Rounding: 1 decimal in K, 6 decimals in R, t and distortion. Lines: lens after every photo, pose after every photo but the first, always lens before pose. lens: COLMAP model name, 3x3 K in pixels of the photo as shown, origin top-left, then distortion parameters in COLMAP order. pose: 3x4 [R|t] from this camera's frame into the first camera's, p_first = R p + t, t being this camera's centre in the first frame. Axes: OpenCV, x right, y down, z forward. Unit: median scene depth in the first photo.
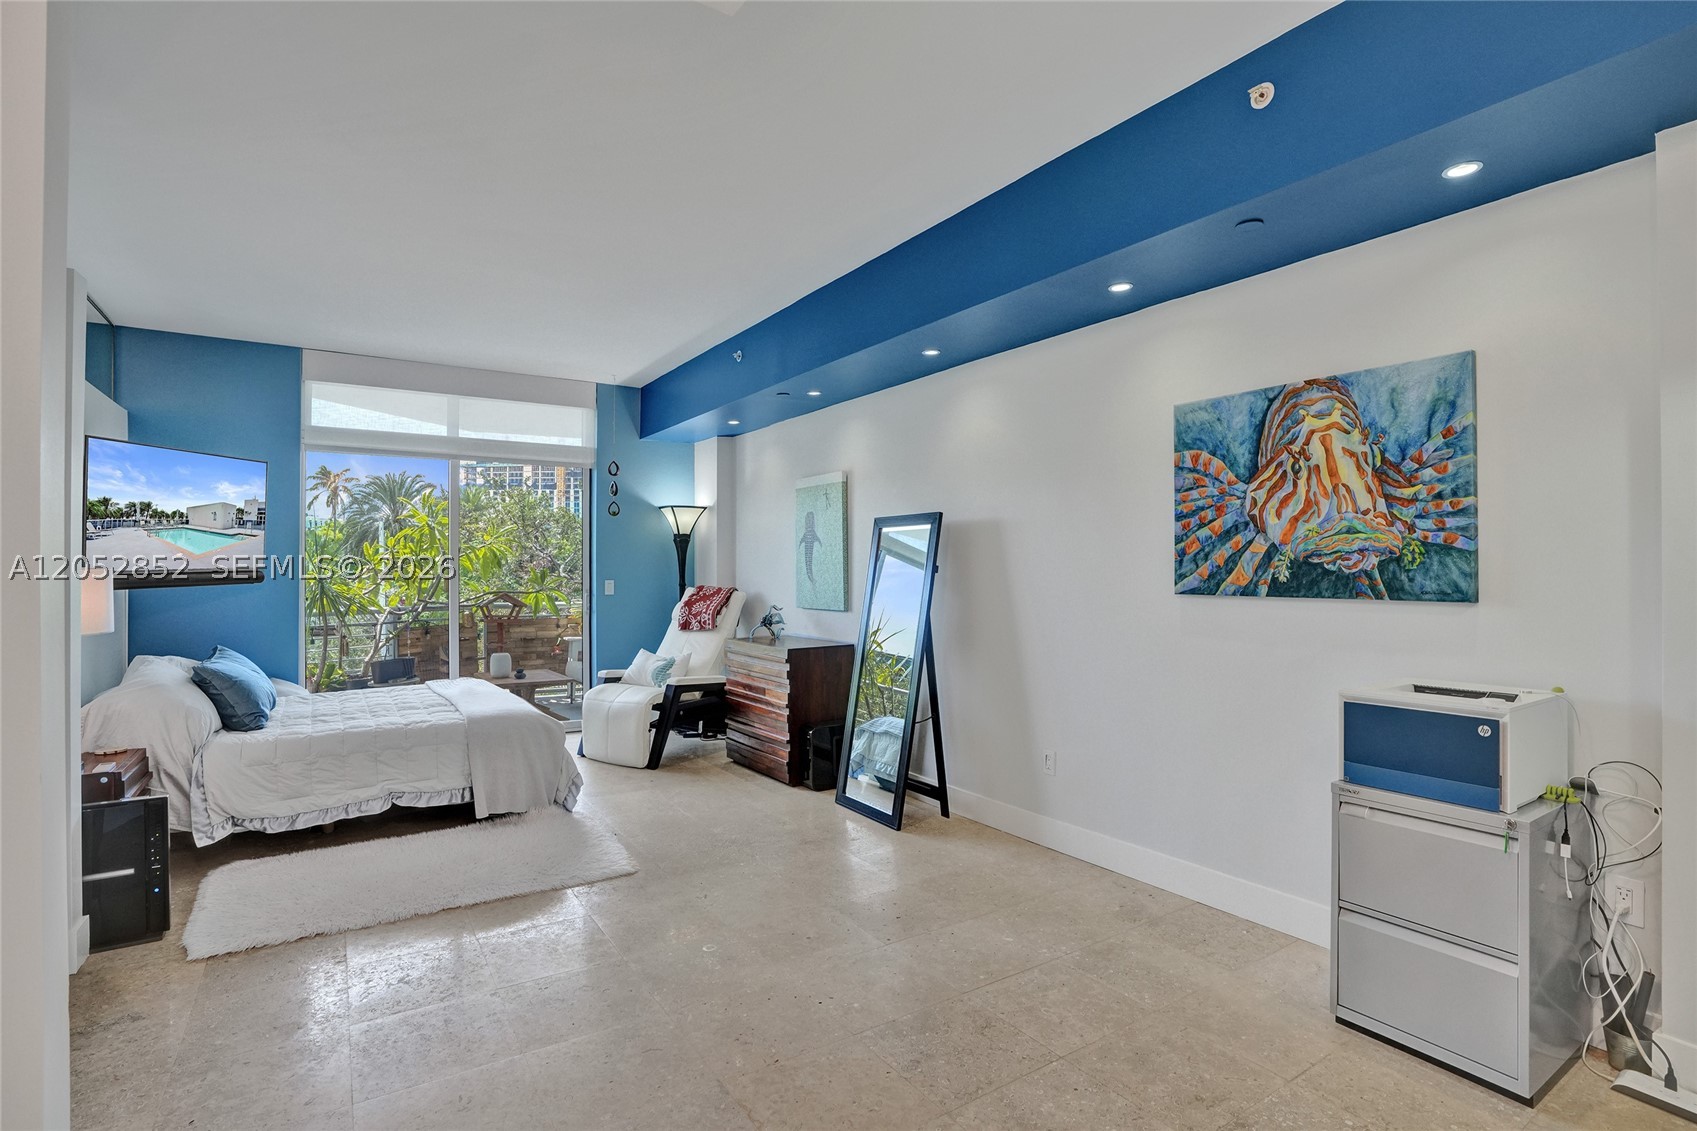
lens RADIAL K [[829.9, 0, 851.5], [0, 829.9, 566.7], [0, 0, 1]] dist [-0.035730, 0.002029]
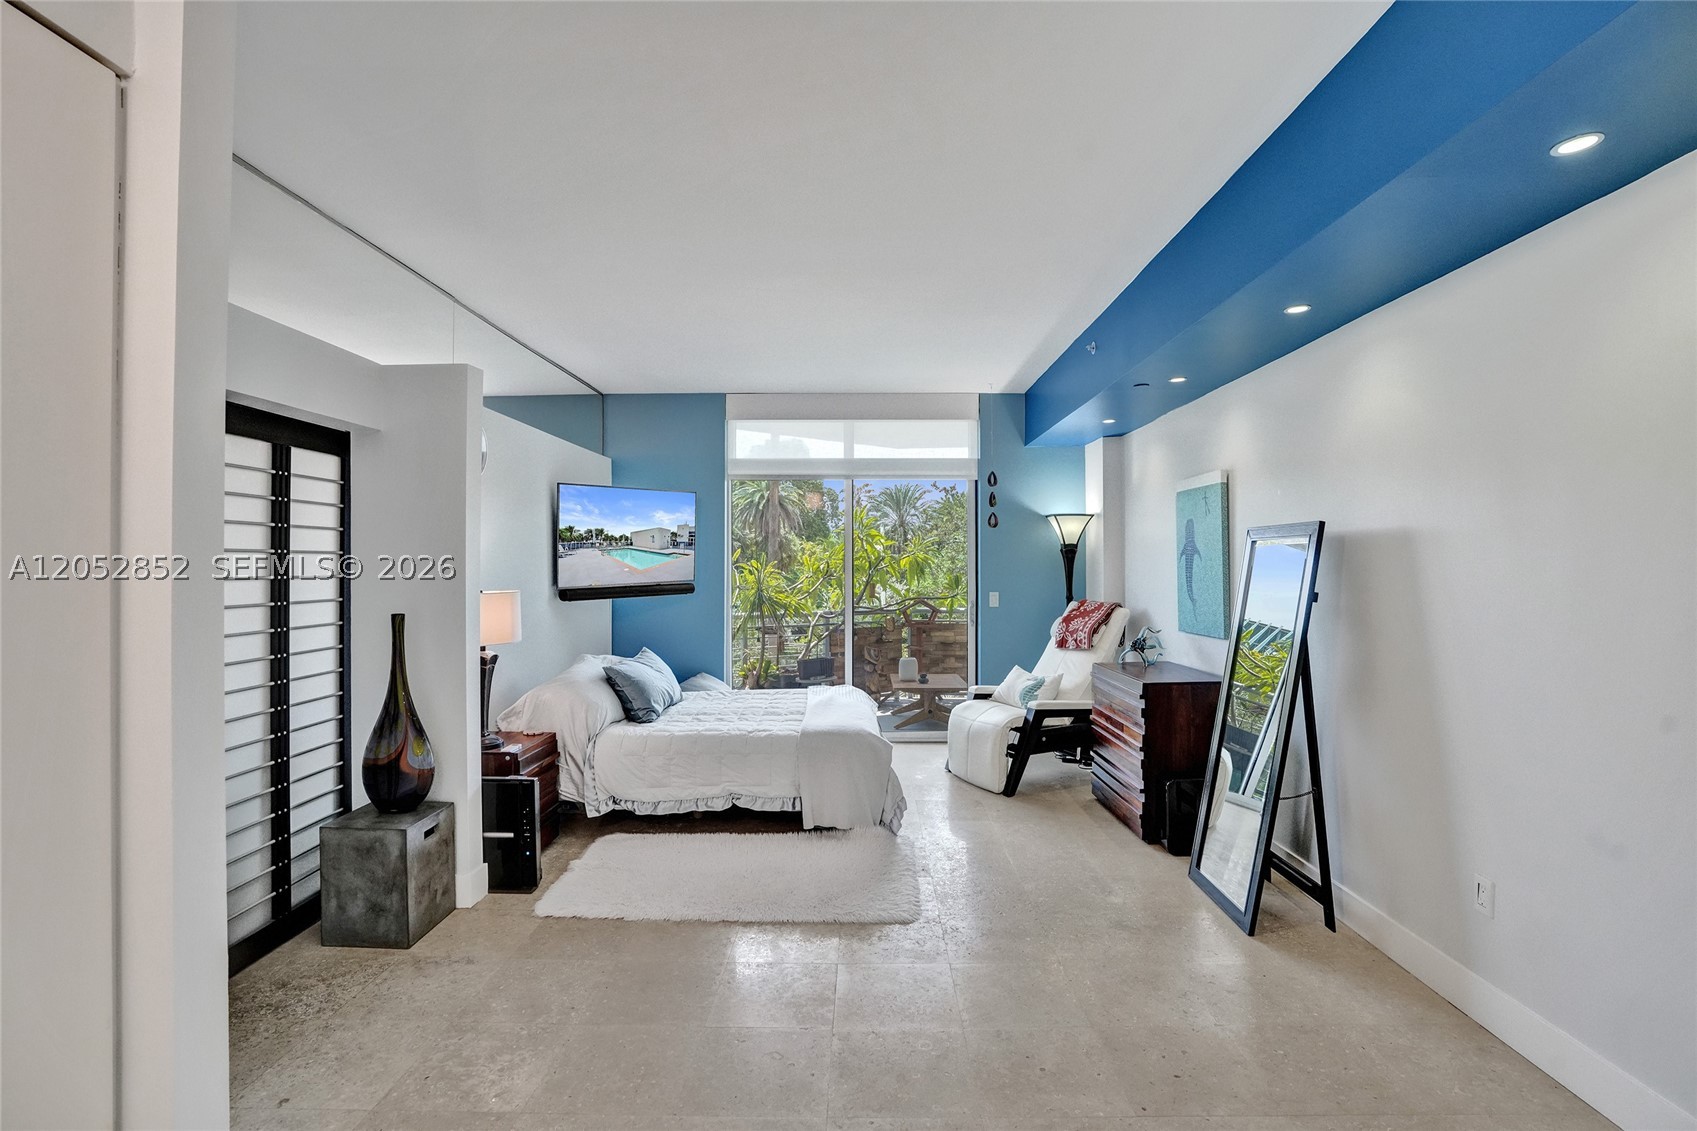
lens RADIAL K [[798.0, 0, 870.3], [0, 798.0, 553.8], [0, 0, 1]] dist [-0.053581, 0.016652]
pose [[0.840825, -0.005428, -0.541281, 0.151398], [-0.002075, 0.999910, -0.013251, -0.025529], [0.541304, 0.012265, 0.840738, 0.190488]]
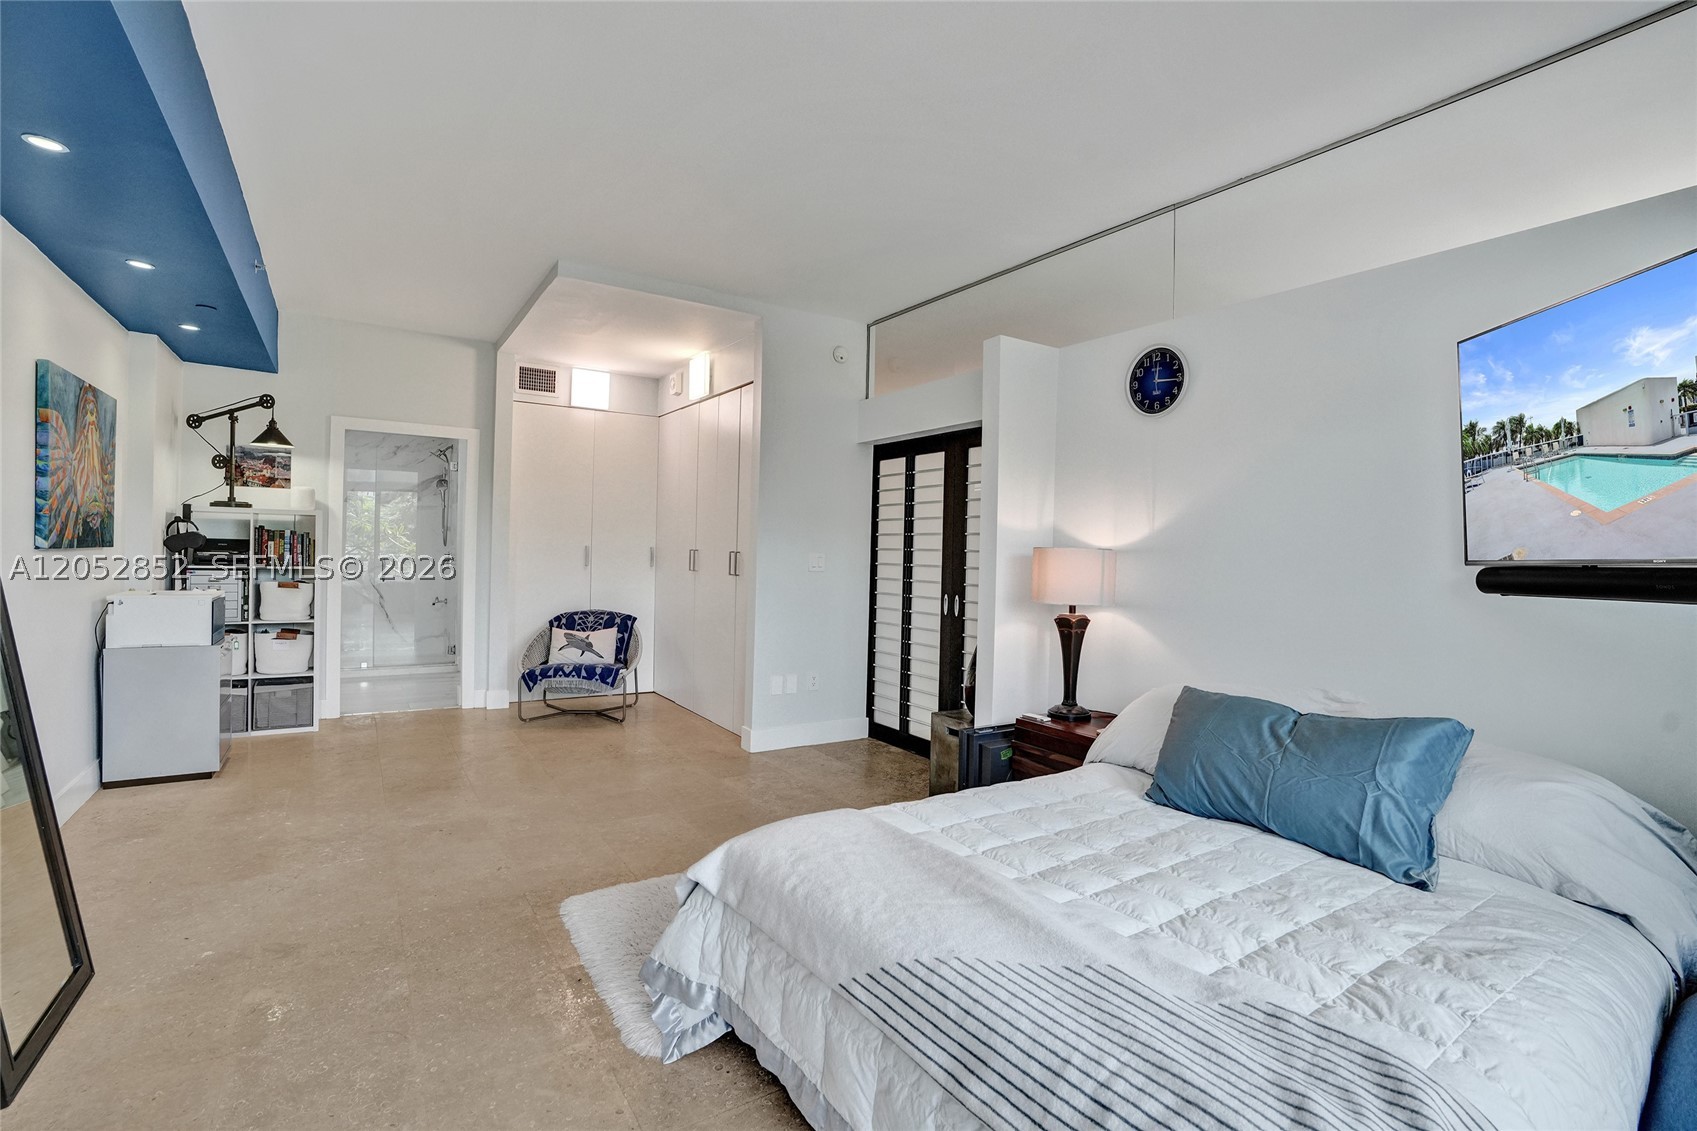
lens RADIAL K [[798.0, 0, 843.7], [0, 798.0, 554.3], [0, 0, 1]] dist [-0.053581, 0.016652]
pose [[-0.999847, -0.017063, 0.003912, -0.451163], [-0.017025, 0.999809, 0.009611, 0.010160], [-0.004075, 0.009543, -0.999946, 1.502154]]
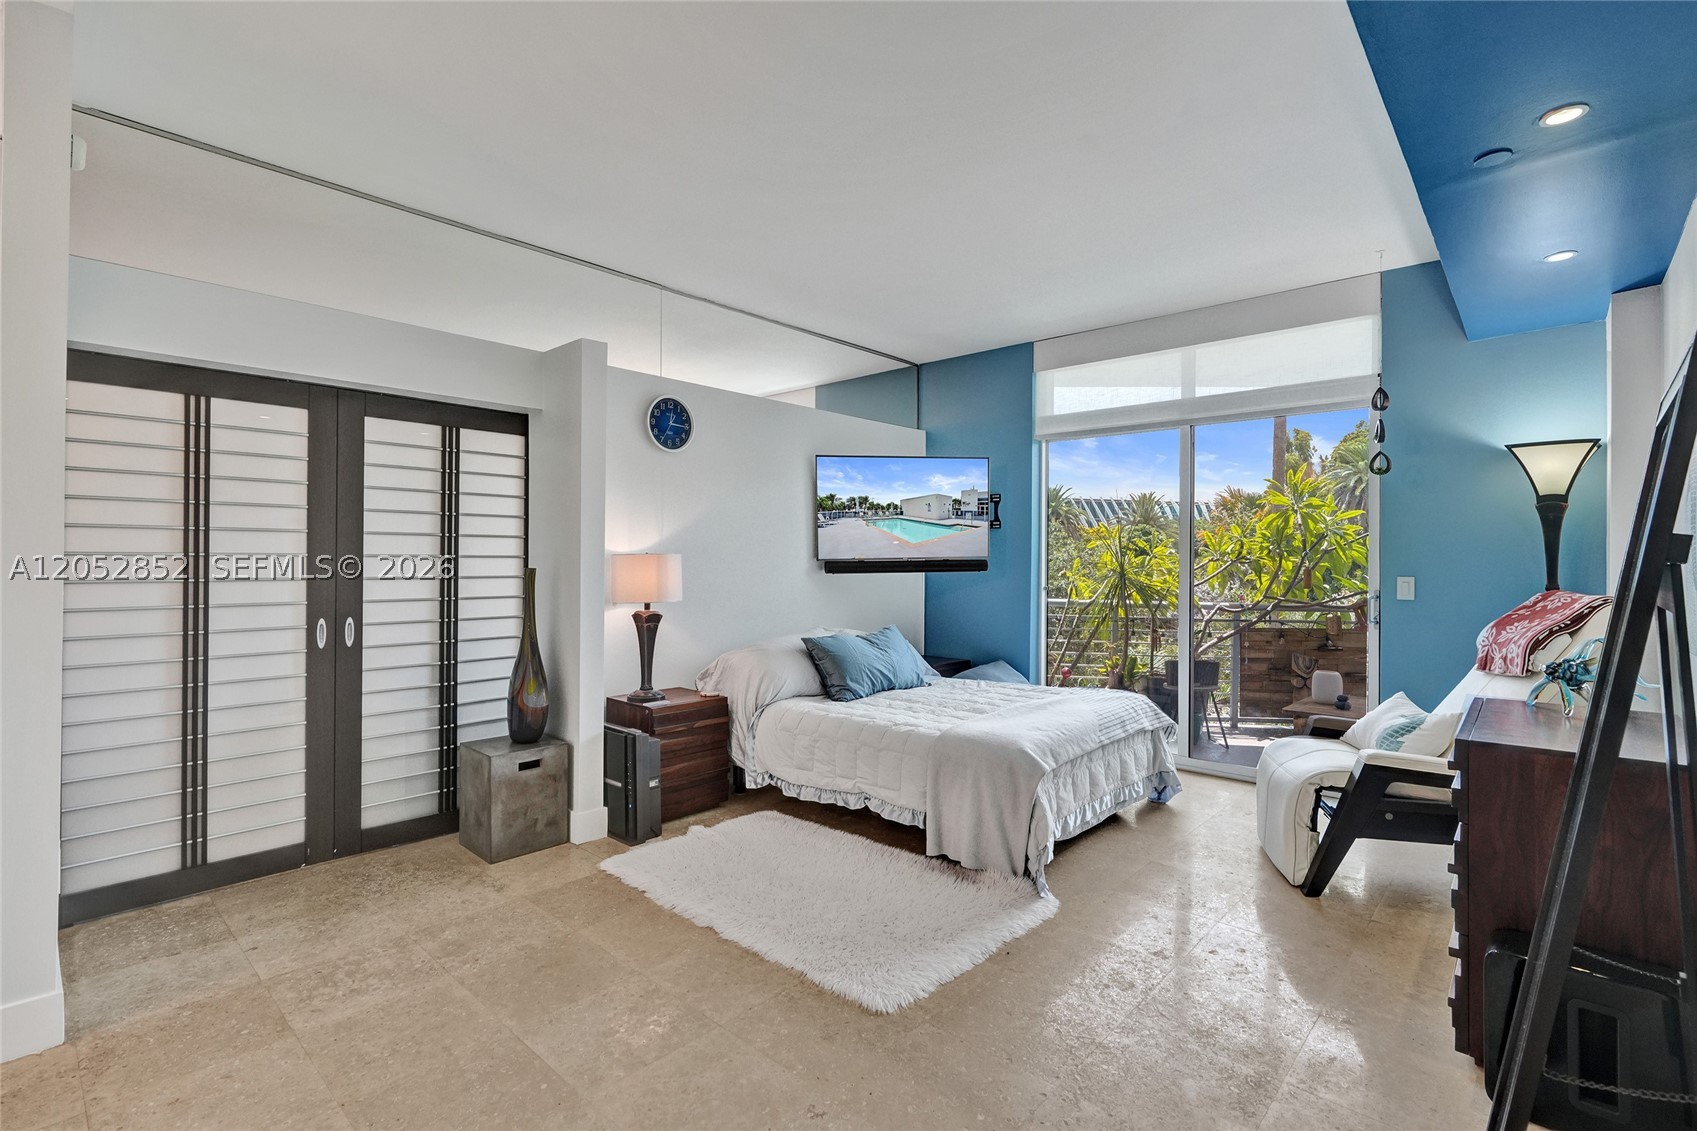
lens RADIAL K [[798.0, 0, 855.7], [0, 798.0, 562.1], [0, 0, 1]] dist [-0.053581, 0.016652]
pose [[0.260041, 0.009685, -0.965549, 0.269805], [-0.010964, 0.999915, 0.007077, 0.008707], [0.965535, 0.008746, 0.260125, 0.685307]]
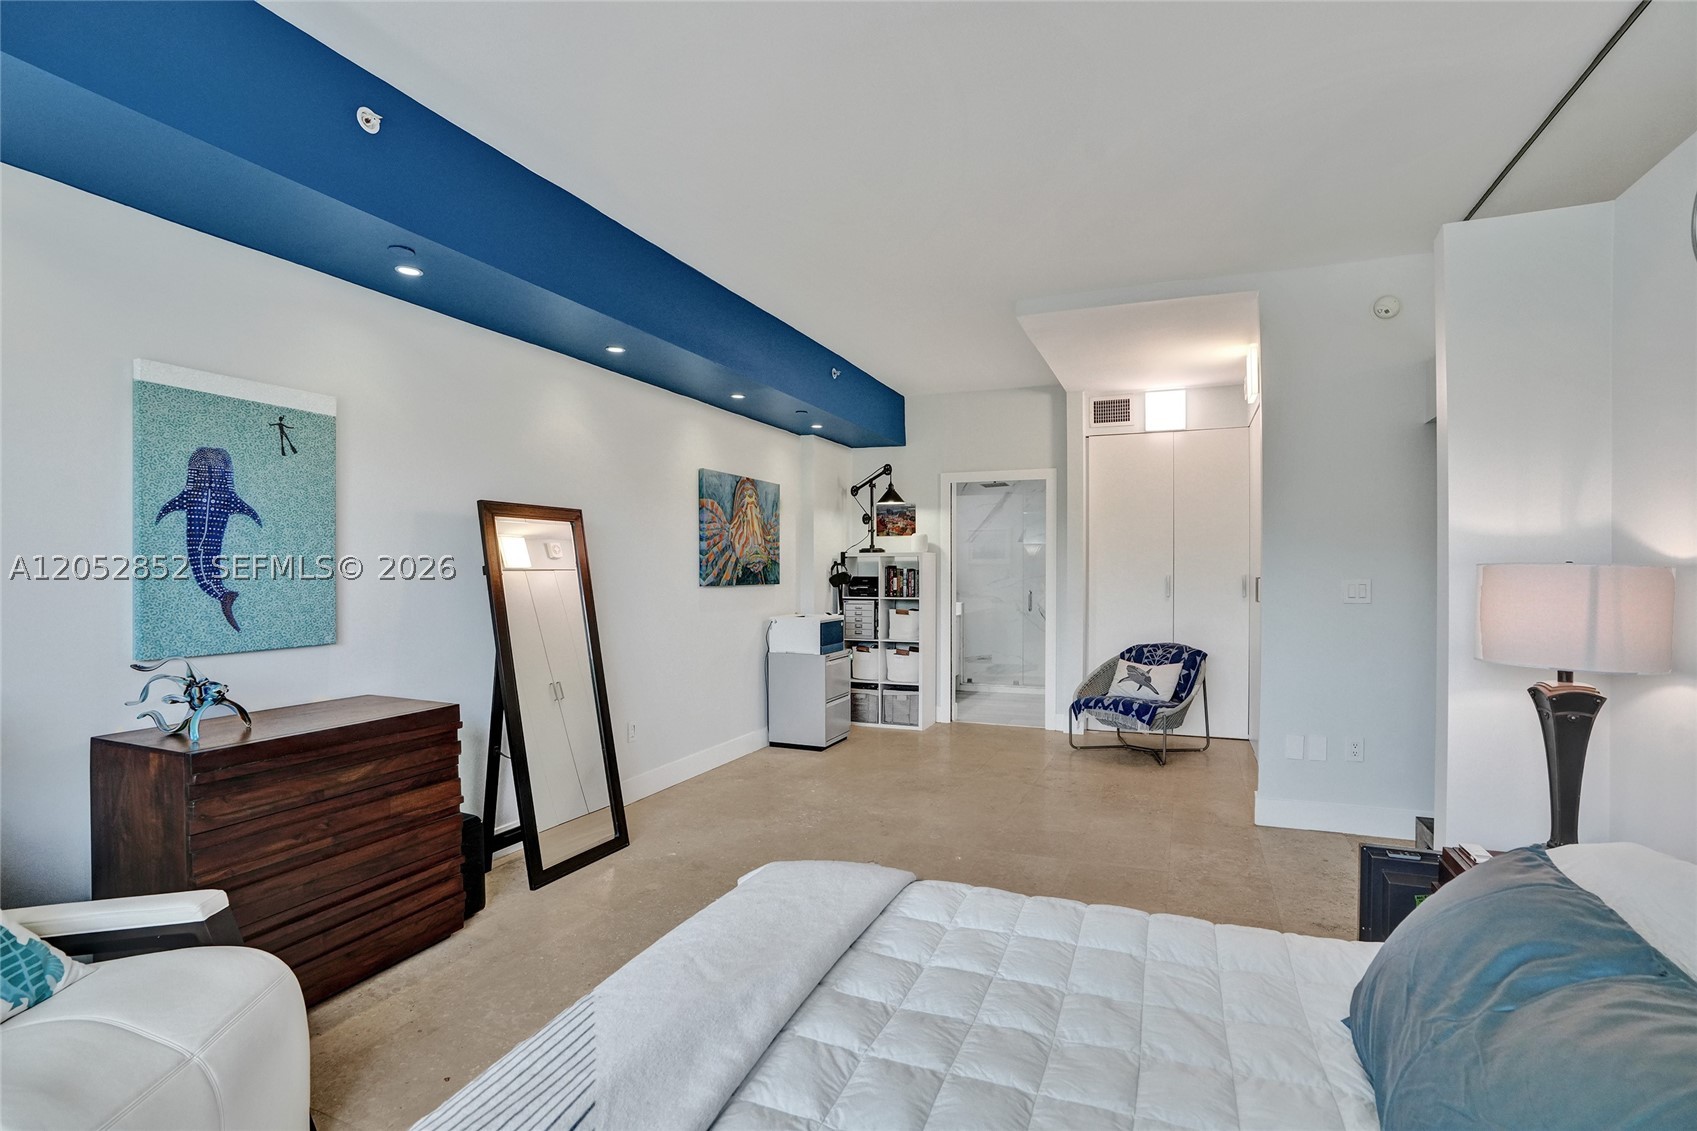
lens RADIAL K [[798.0, 0, 865.5], [0, 798.0, 575.5], [0, 0, 1]] dist [-0.053581, 0.016652]
pose [[-0.568887, 0.005153, 0.822400, -0.825405], [0.008745, 0.999962, -0.000216, 0.012186], [-0.822369, 0.007069, -0.568910, 1.257442]]
